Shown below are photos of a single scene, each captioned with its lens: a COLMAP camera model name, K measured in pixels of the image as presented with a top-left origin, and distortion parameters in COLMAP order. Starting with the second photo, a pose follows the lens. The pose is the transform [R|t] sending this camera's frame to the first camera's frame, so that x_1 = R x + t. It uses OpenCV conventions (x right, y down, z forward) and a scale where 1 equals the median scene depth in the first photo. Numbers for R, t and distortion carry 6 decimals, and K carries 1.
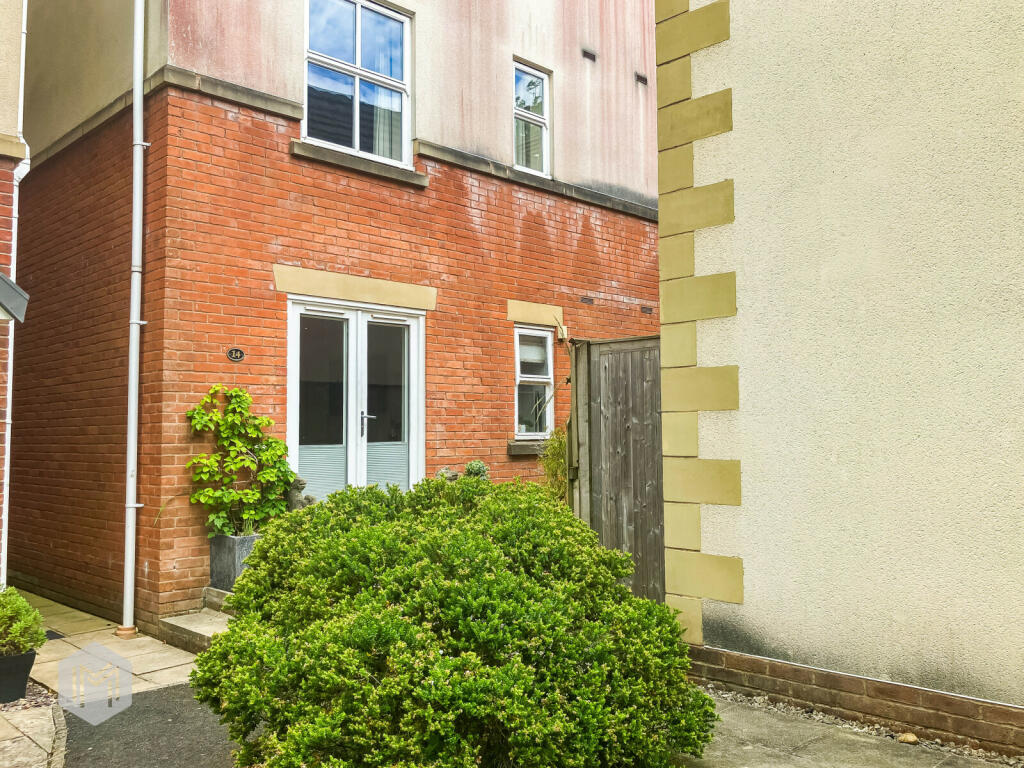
lens RADIAL K [[896.9, 0, 512.0], [0, 896.9, 384.0], [0, 0, 1]] dist [0.054961, -0.077892]
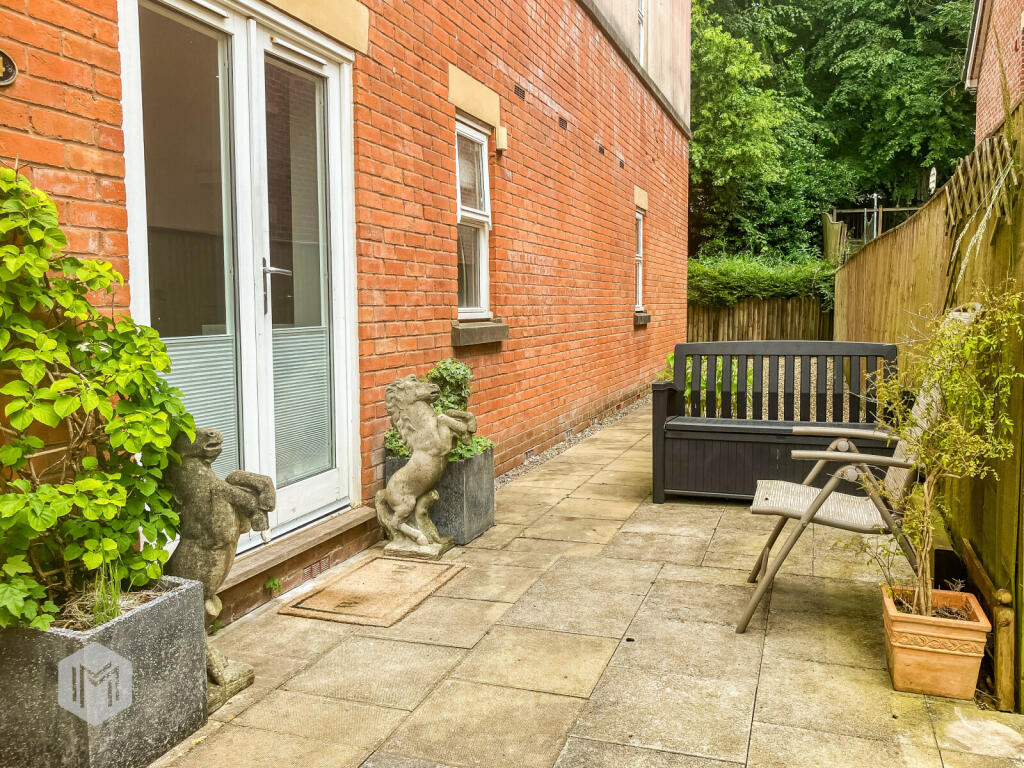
lens RADIAL K [[896.9, 0, 512.0], [0, 896.9, 384.0], [0, 0, 1]] dist [0.054961, -0.077892]
pose [[0.896765, -0.030229, 0.441474, -0.241594], [-0.033616, 0.990127, 0.136081, 0.025711], [-0.441229, -0.136873, 0.886895, 0.515618]]
